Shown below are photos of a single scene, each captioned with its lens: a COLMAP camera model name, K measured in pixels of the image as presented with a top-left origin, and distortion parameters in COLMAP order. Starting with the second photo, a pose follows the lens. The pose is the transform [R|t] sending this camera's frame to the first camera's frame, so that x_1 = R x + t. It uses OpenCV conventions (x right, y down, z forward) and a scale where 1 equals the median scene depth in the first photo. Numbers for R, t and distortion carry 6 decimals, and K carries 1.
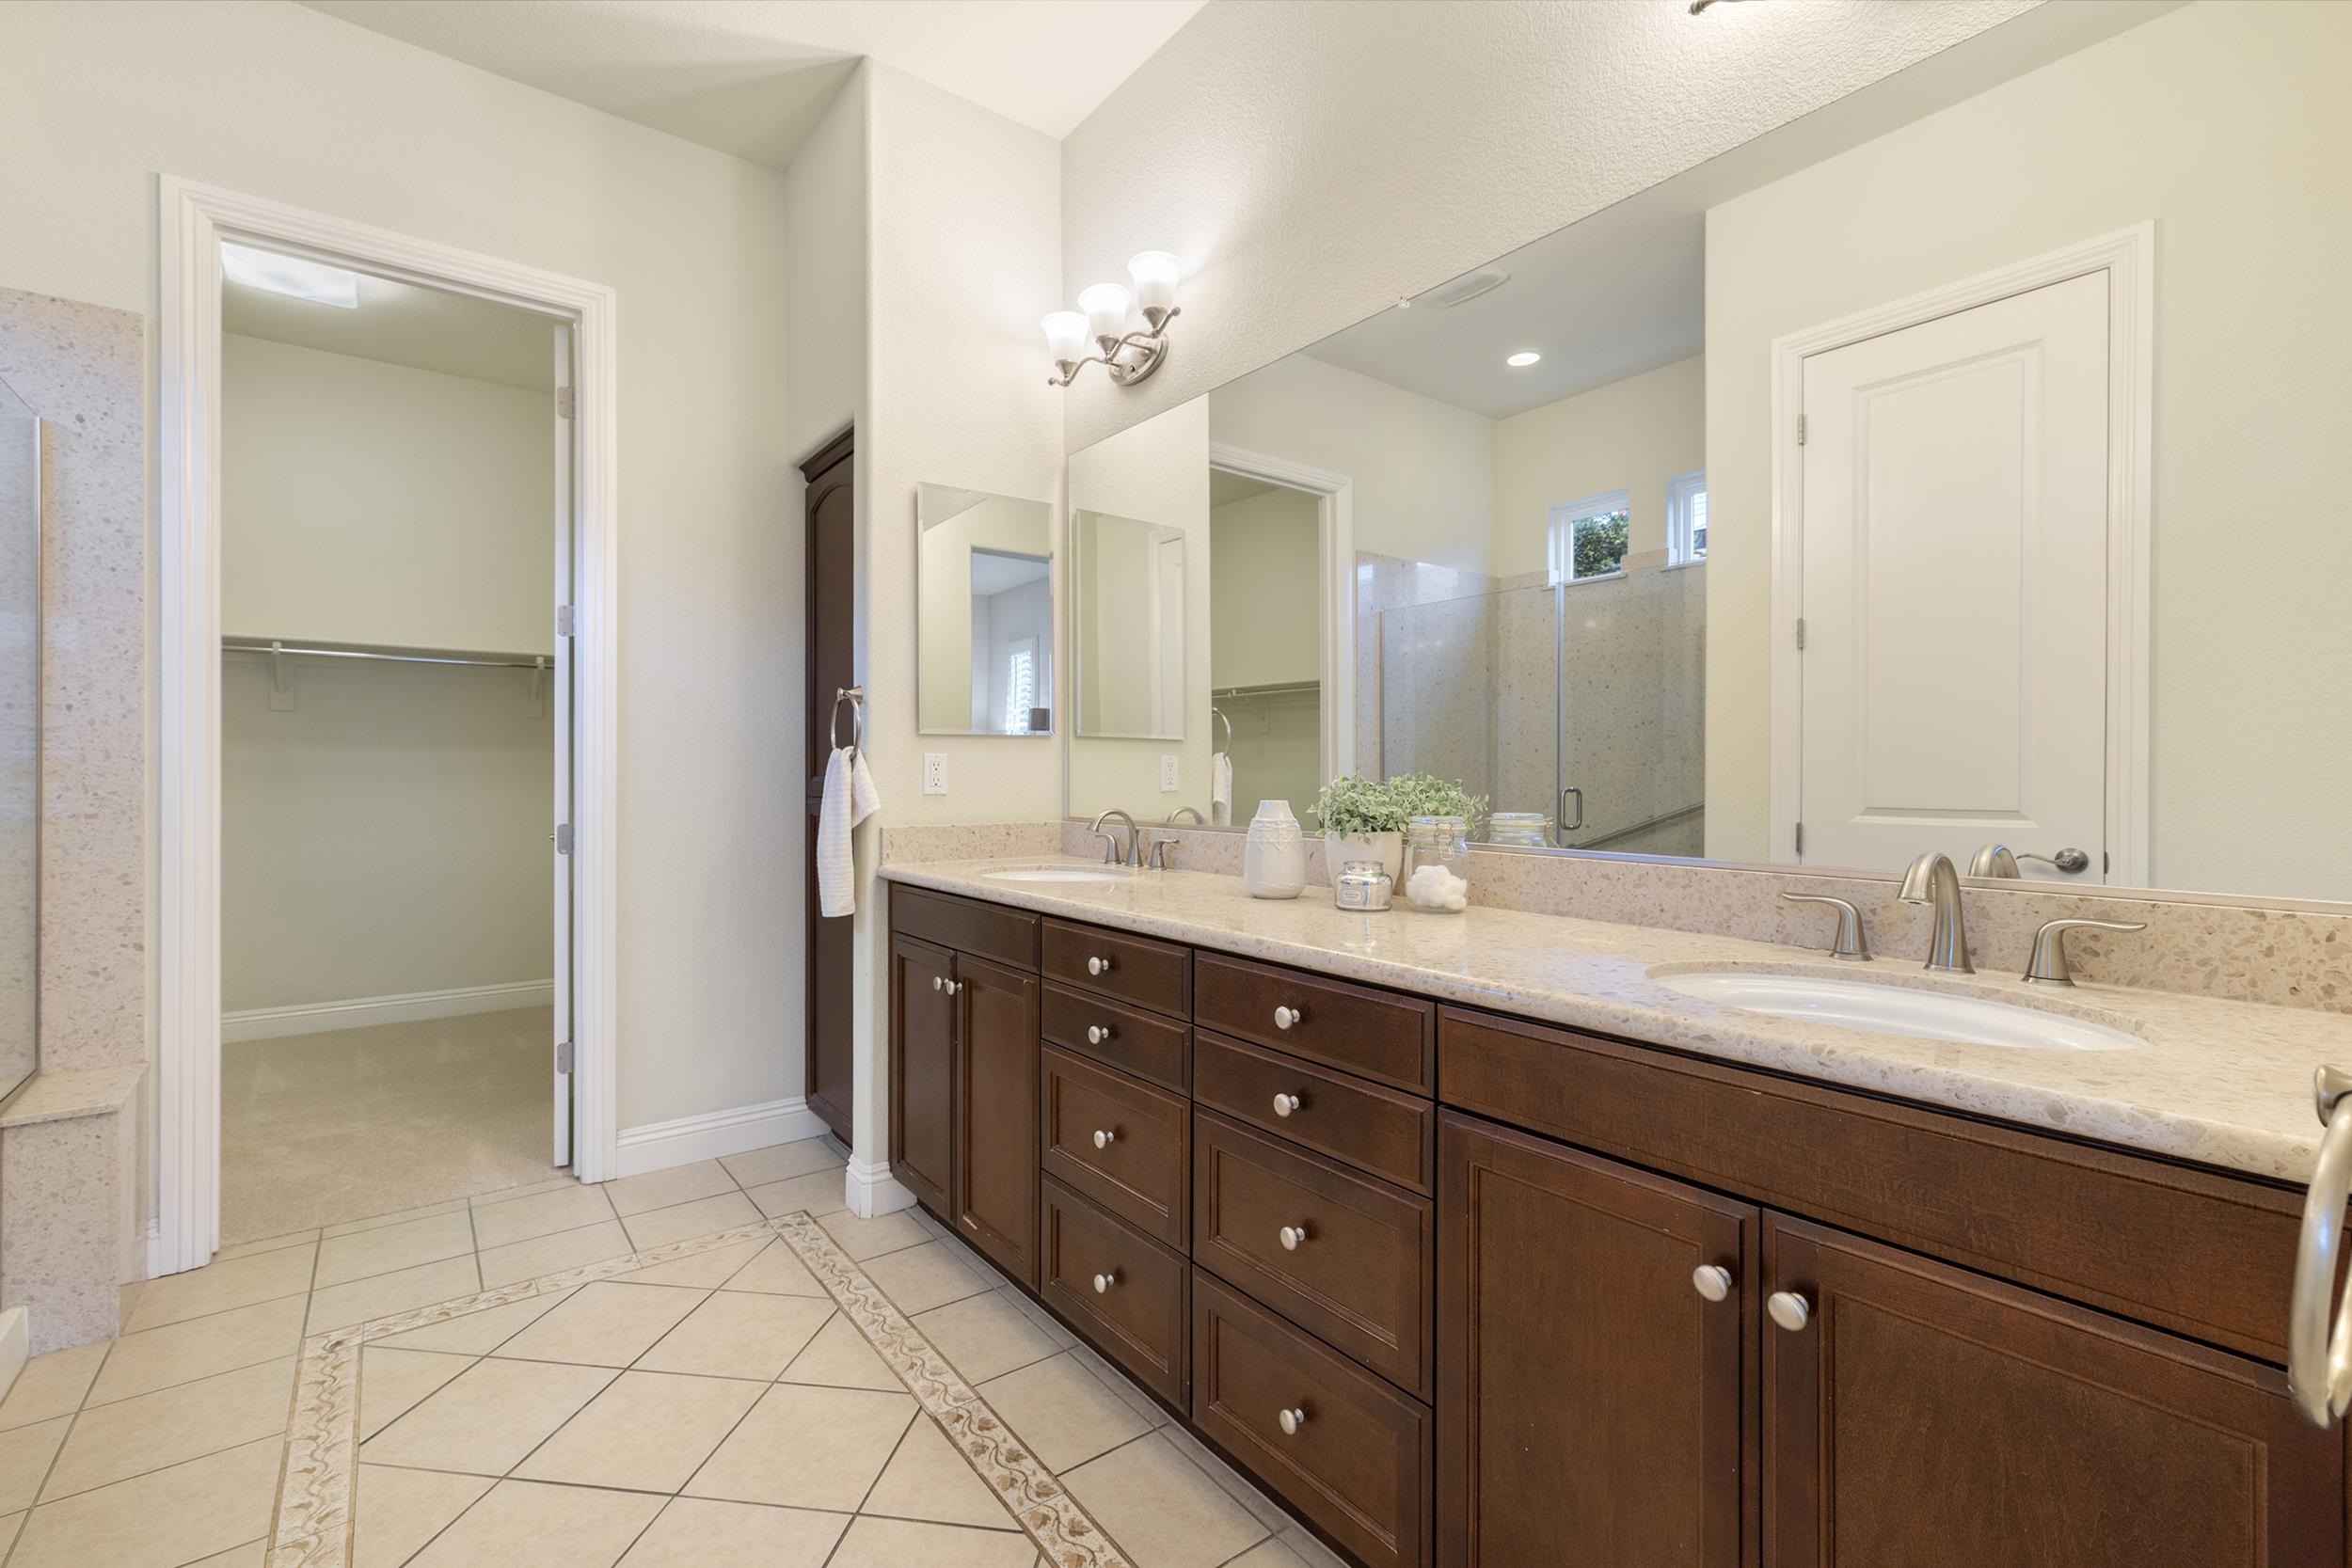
lens RADIAL K [[1023.6, 0, 1172.7], [0, 1023.6, 751.2], [0, 0, 1]] dist [0.001849, 0.000452]
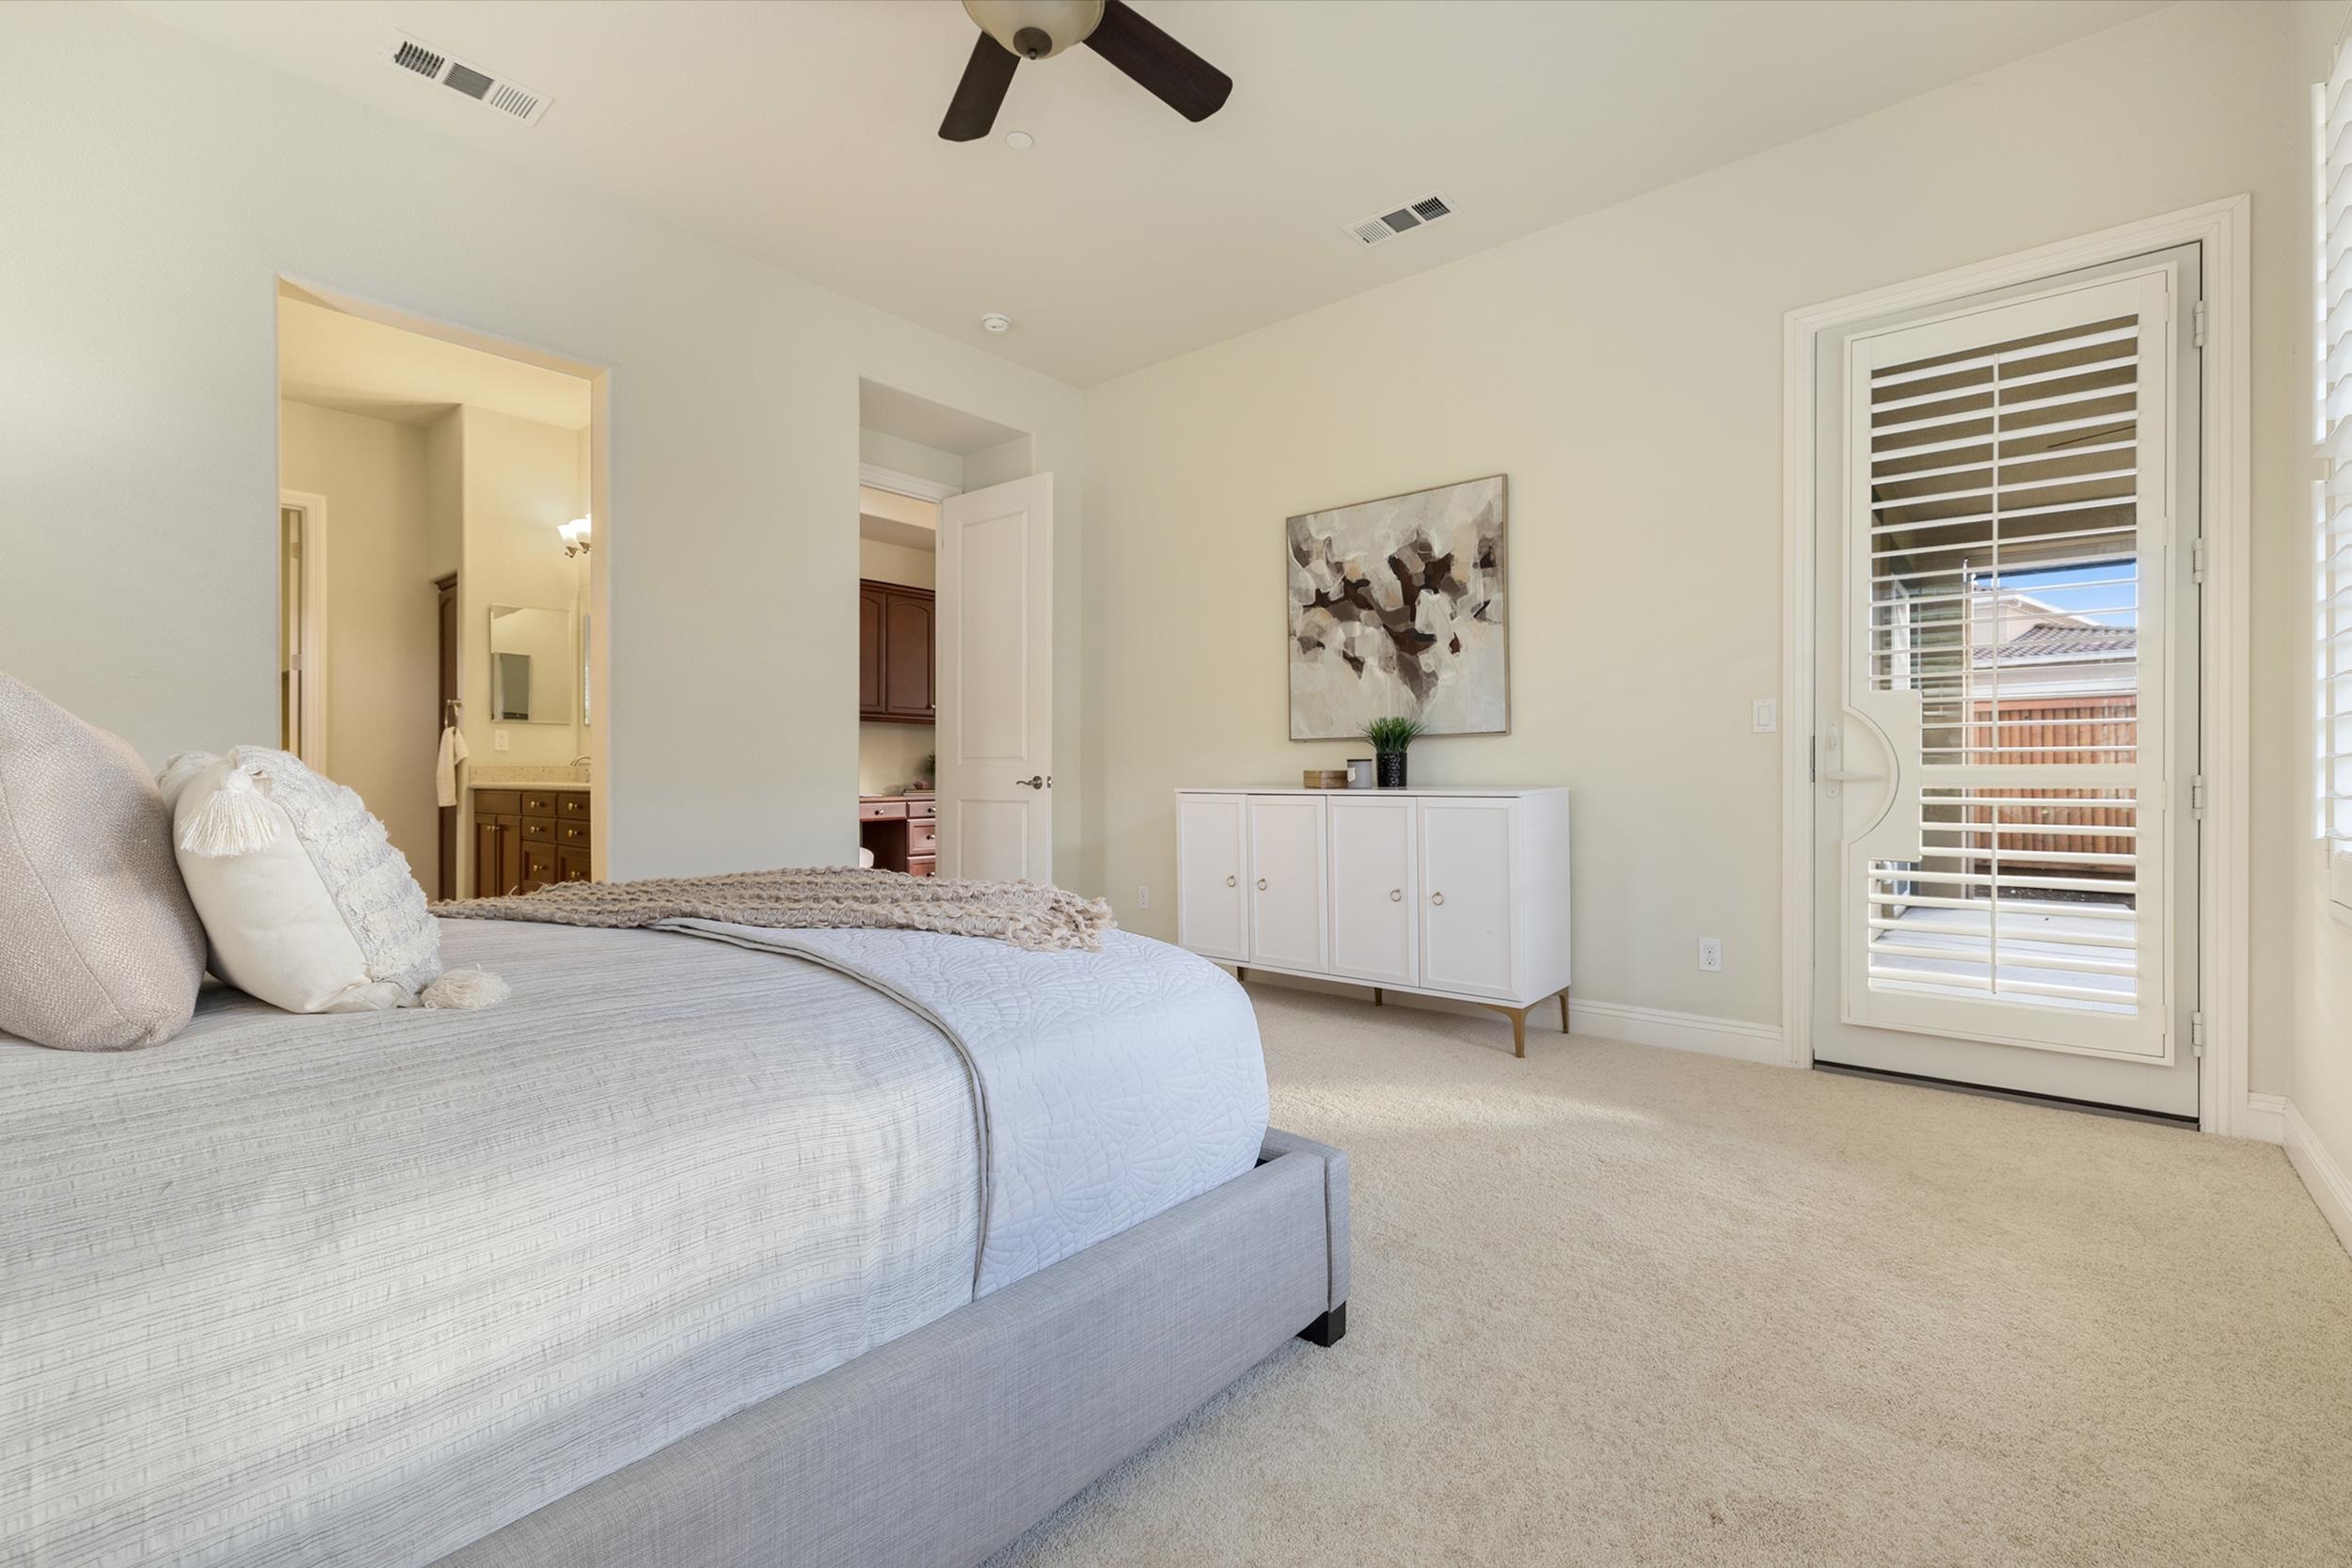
lens RADIAL K [[1035.7, 0, 1176.0], [0, 1035.7, 784.0], [0, 0, 1]] dist [-0.004168, -0.000340]
pose [[0.979981, -0.001282, 0.199088, 0.716933], [-0.001912, 0.999873, 0.015851, 0.076142], [-0.199083, -0.015915, 0.979853, -1.383361]]
